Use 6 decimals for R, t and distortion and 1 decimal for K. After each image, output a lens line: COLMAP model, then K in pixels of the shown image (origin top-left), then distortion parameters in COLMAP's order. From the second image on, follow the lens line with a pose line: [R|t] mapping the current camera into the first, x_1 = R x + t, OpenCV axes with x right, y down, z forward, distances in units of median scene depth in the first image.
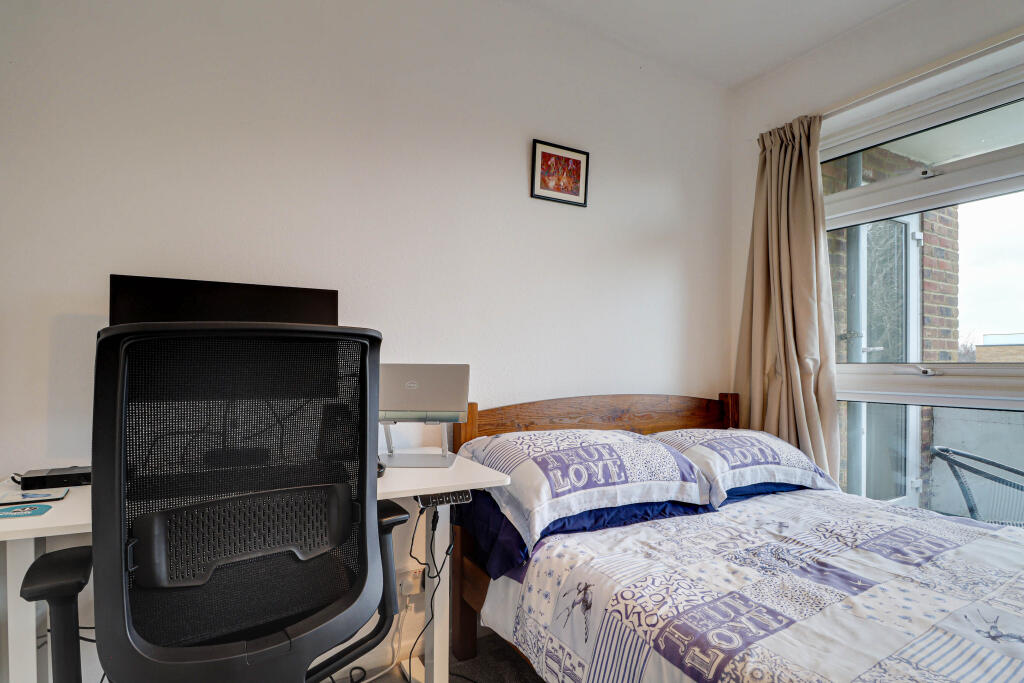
lens RADIAL K [[495.4, 0, 510.7], [0, 495.4, 367.1], [0, 0, 1]] dist [0.002417, -0.015042]
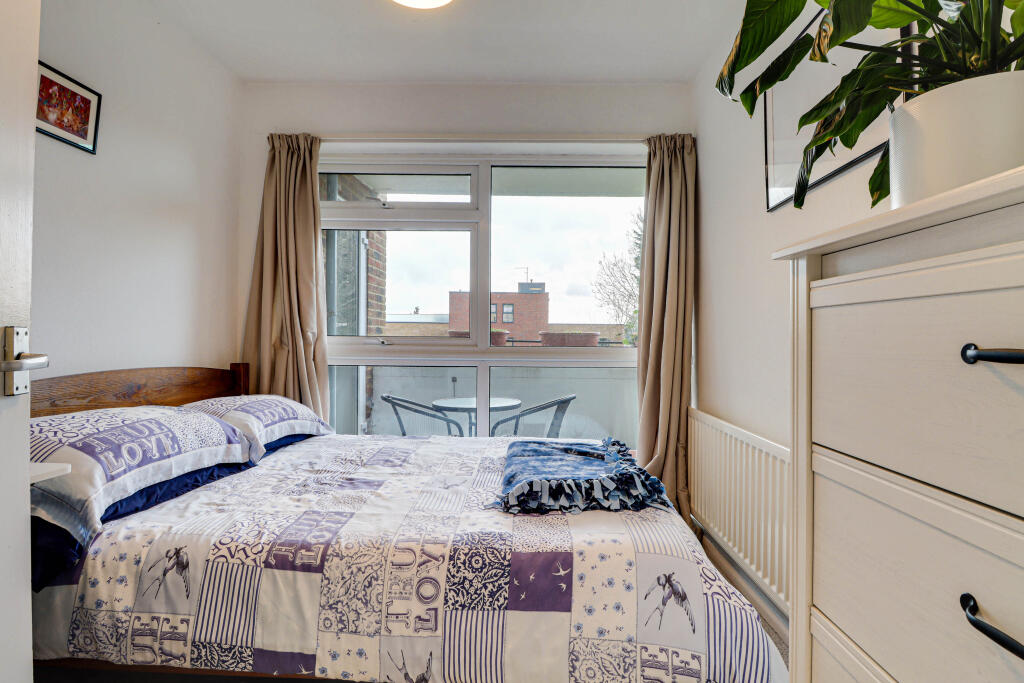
lens RADIAL K [[511.2, 0, 511.8], [0, 511.2, 341.2], [0, 0, 1]] dist [-0.000664, -0.000308]
pose [[0.514169, -0.003420, 0.857682, -0.315392], [-0.002126, 0.999984, 0.005263, -0.002844], [-0.857686, -0.004530, 0.514153, -0.117670]]
